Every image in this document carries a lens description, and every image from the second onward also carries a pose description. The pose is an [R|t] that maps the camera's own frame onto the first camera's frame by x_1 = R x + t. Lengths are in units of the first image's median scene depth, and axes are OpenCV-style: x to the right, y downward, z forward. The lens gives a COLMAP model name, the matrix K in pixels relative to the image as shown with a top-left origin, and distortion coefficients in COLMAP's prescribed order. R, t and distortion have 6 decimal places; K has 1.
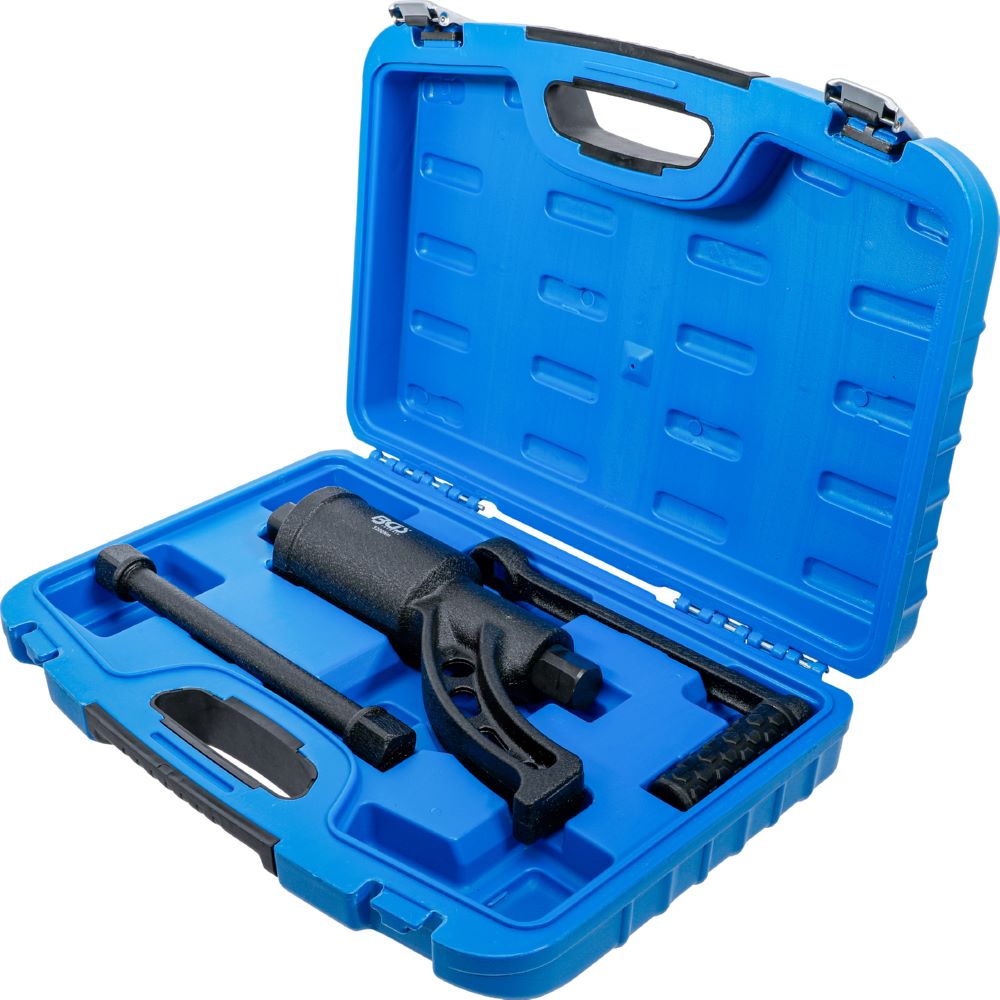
lens RADIAL K [[1614.9, 0, 500.0], [0, 1614.9, 500.0], [0, 0, 1]] dist [-0.113254, 0.027371]
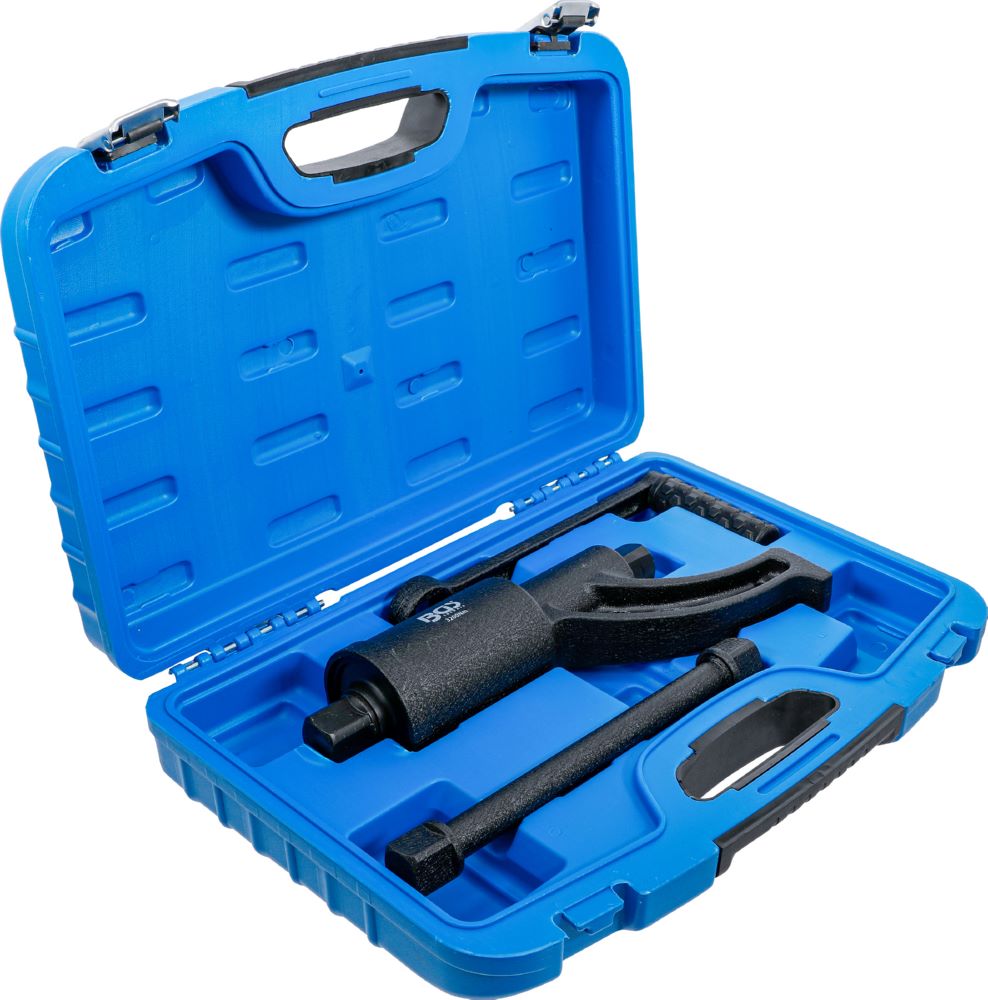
lens RADIAL K [[1623.7, 0, 493.8], [0, 1623.7, 450.3], [0, 0, 1]] dist [-0.019043, -0.121860]
pose [[0.015837, -0.454678, 0.890515, -0.891610], [0.486688, 0.781506, 0.390364, -0.422881], [-0.873432, 0.427221, 0.233663, 0.746869]]
